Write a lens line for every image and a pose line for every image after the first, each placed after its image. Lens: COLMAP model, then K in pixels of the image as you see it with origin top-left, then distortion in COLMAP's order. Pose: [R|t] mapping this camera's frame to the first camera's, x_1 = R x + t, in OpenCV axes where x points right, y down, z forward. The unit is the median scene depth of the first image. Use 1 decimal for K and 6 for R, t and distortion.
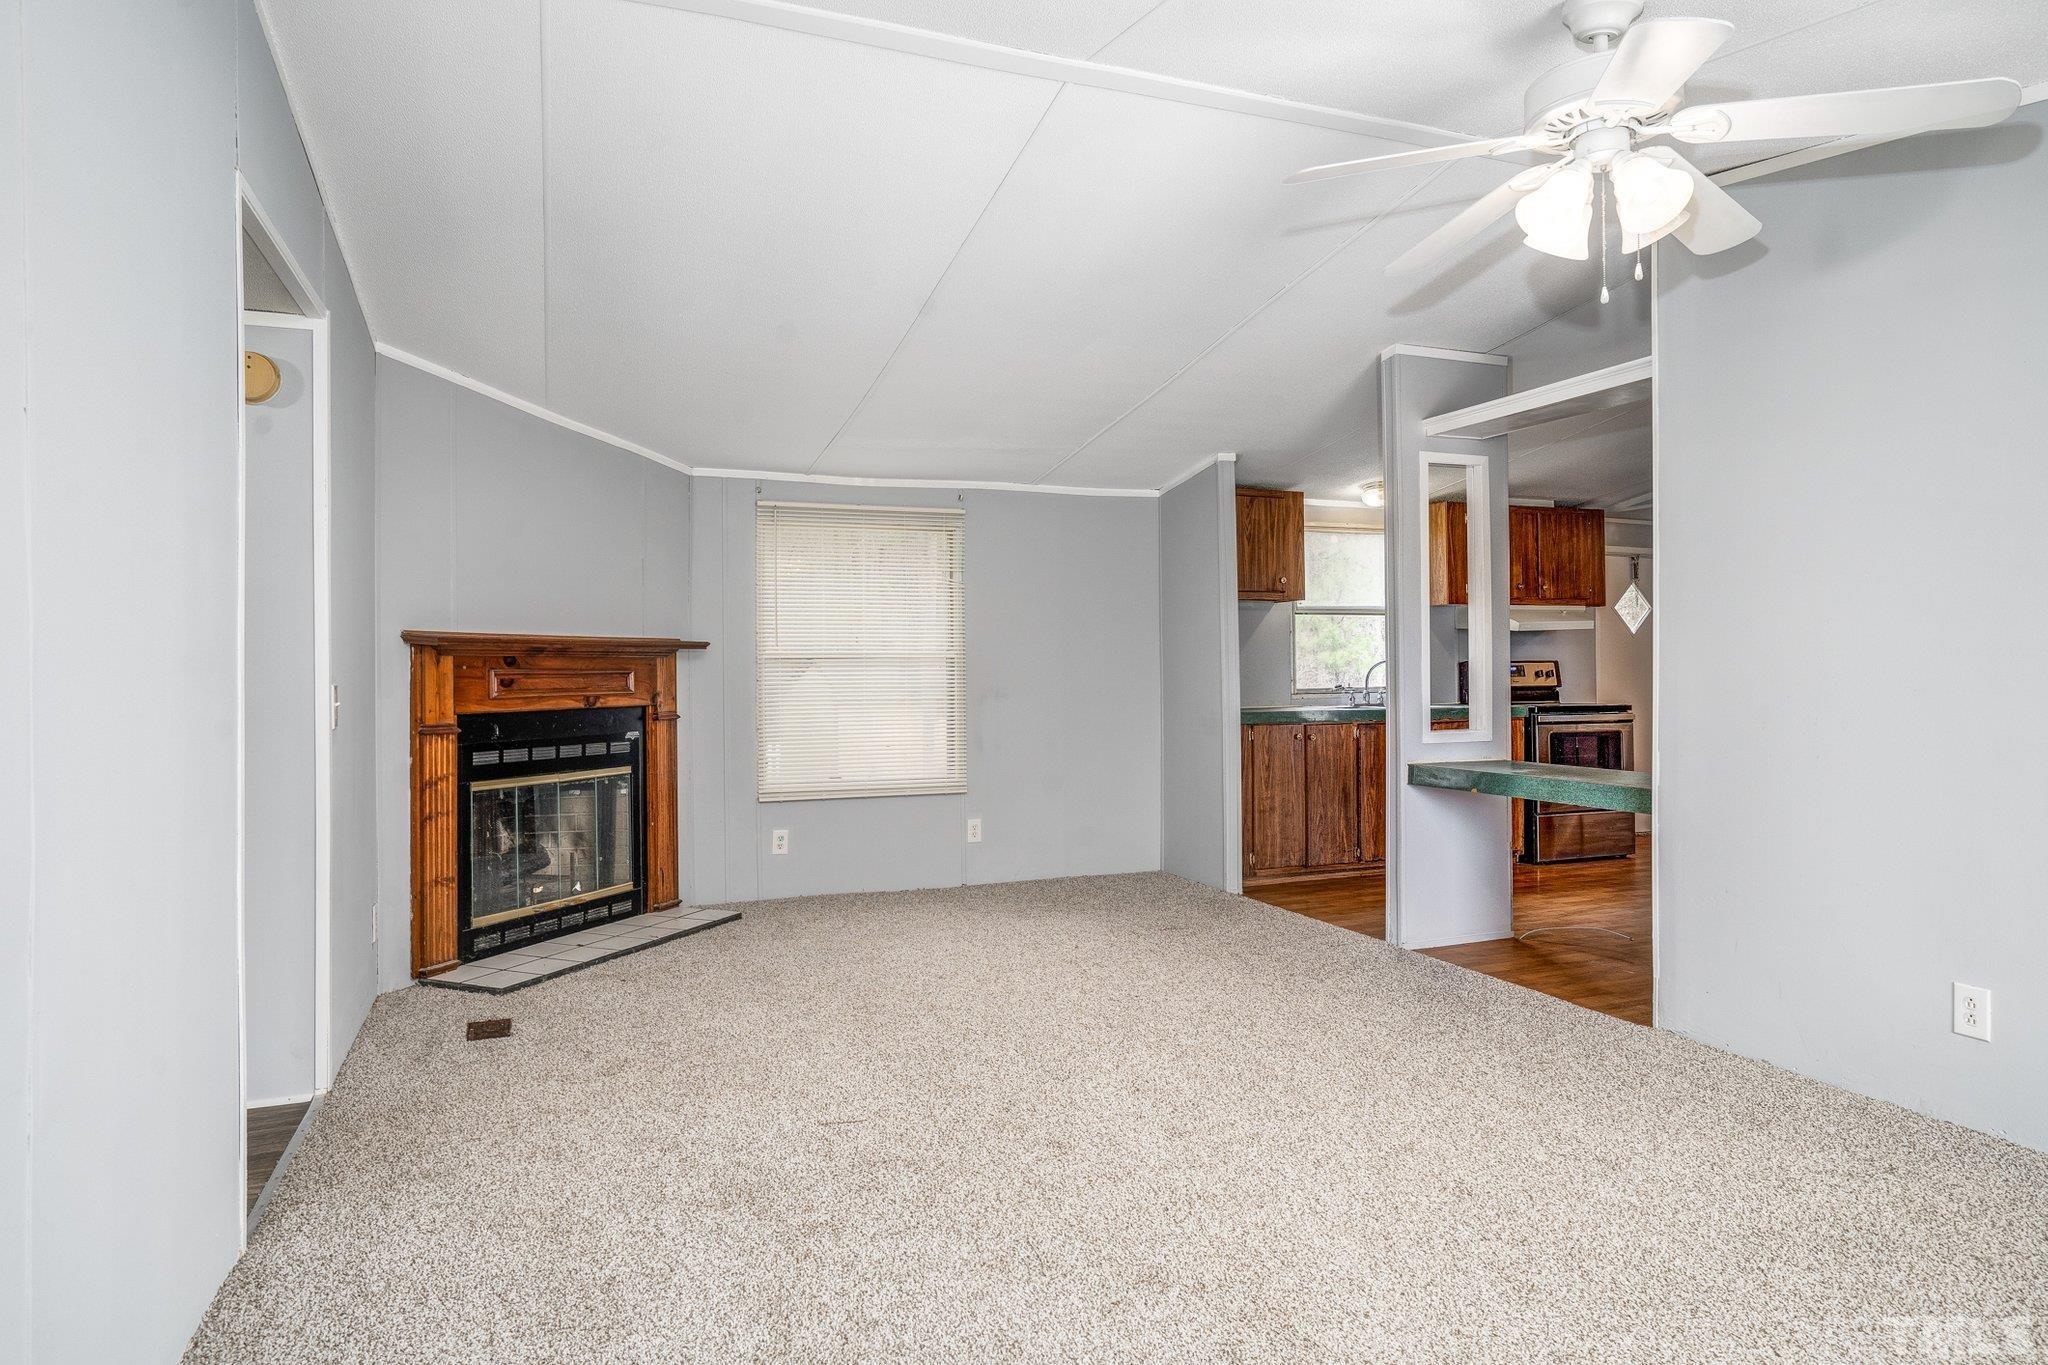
lens RADIAL K [[1222.7, 0, 1022.6], [0, 1222.7, 669.6], [0, 0, 1]] dist [-0.003119, 0.001393]
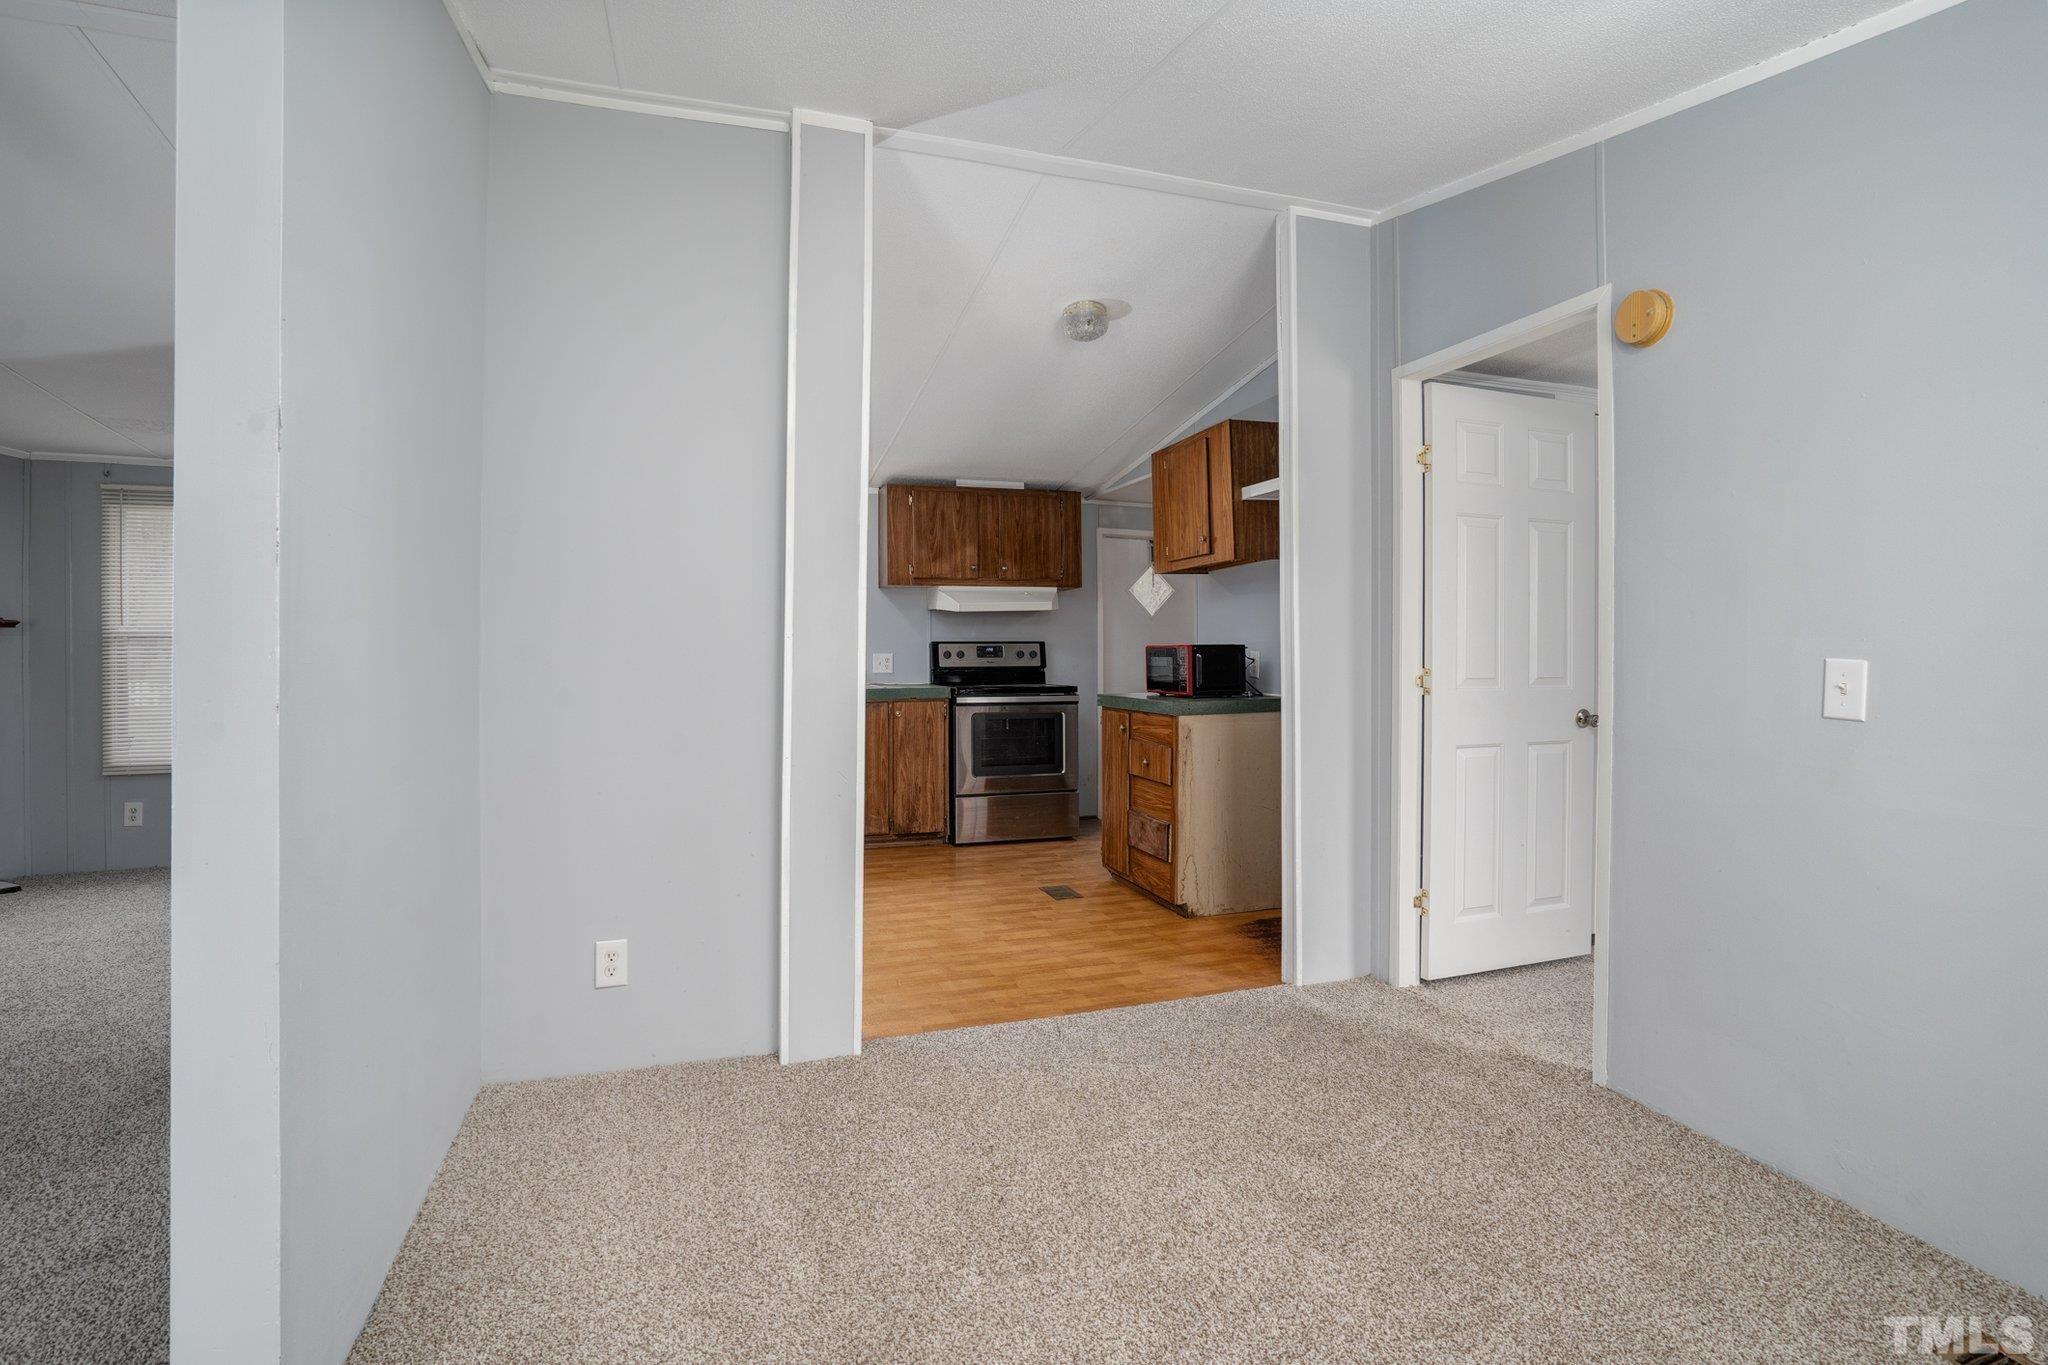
lens RADIAL K [[964.5, 0, 998.1], [0, 964.5, 642.5], [0, 0, 1]] dist [-0.001181, -0.000187]
pose [[0.995301, 0.000568, -0.096831, 0.550324], [-0.001851, 0.999912, -0.013155, 0.004730], [0.096815, 0.013273, 0.995214, 0.233542]]
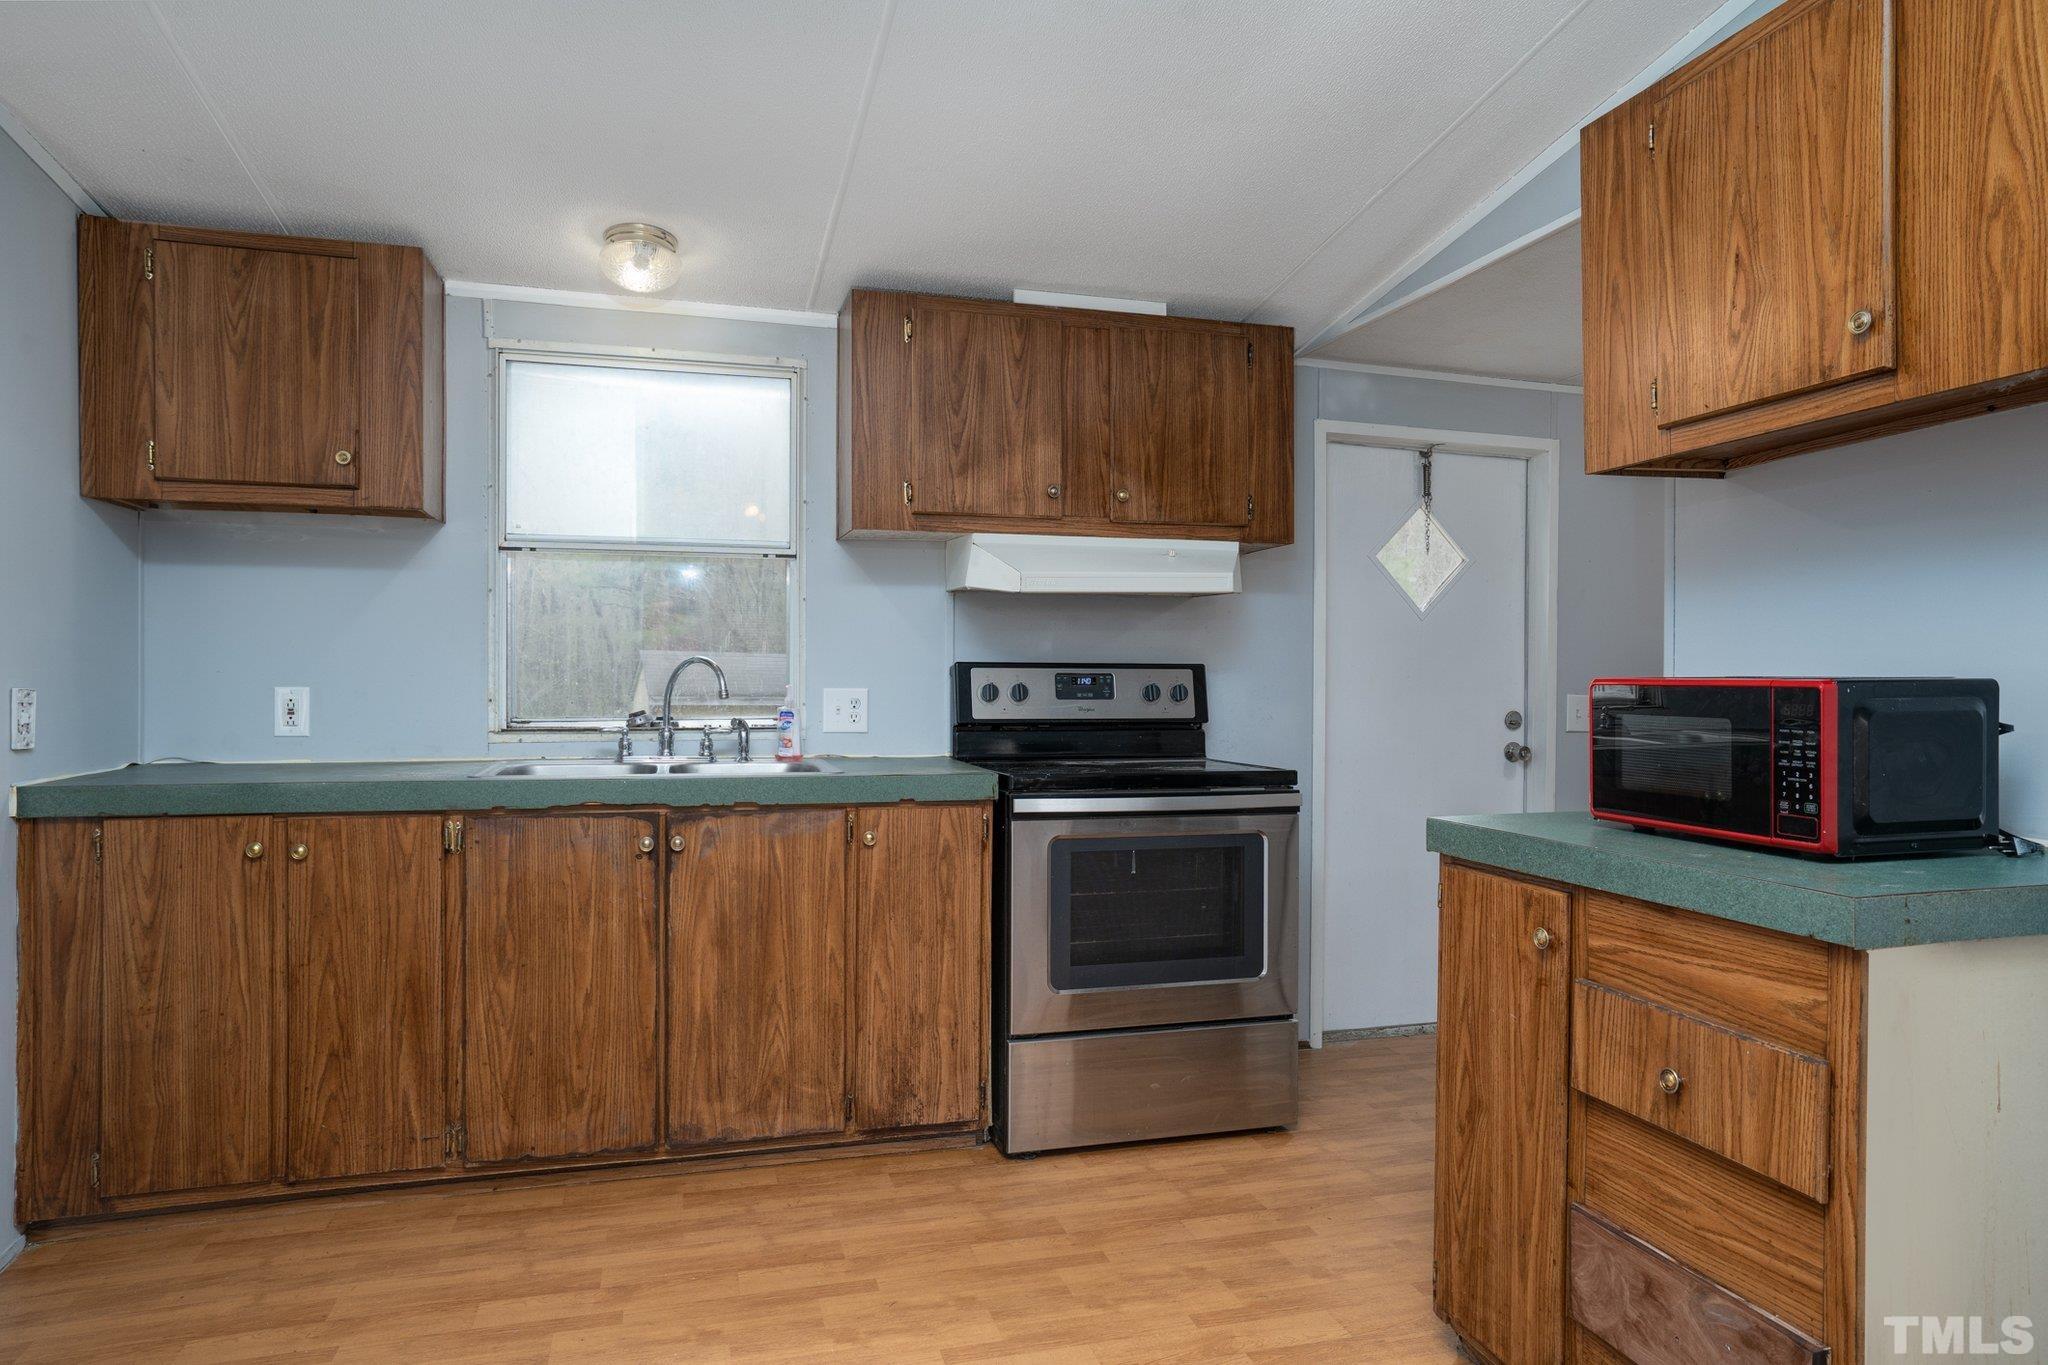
lens RADIAL K [[1207.4, 0, 1024.0], [0, 1207.4, 682.5], [0, 0, 1]] dist [-0.002183, -0.000094]
pose [[0.992977, 0.010556, -0.117834, 0.489529], [-0.010515, 0.999944, 0.000972, -0.000294], [0.117838, 0.000273, 0.993033, 0.625685]]
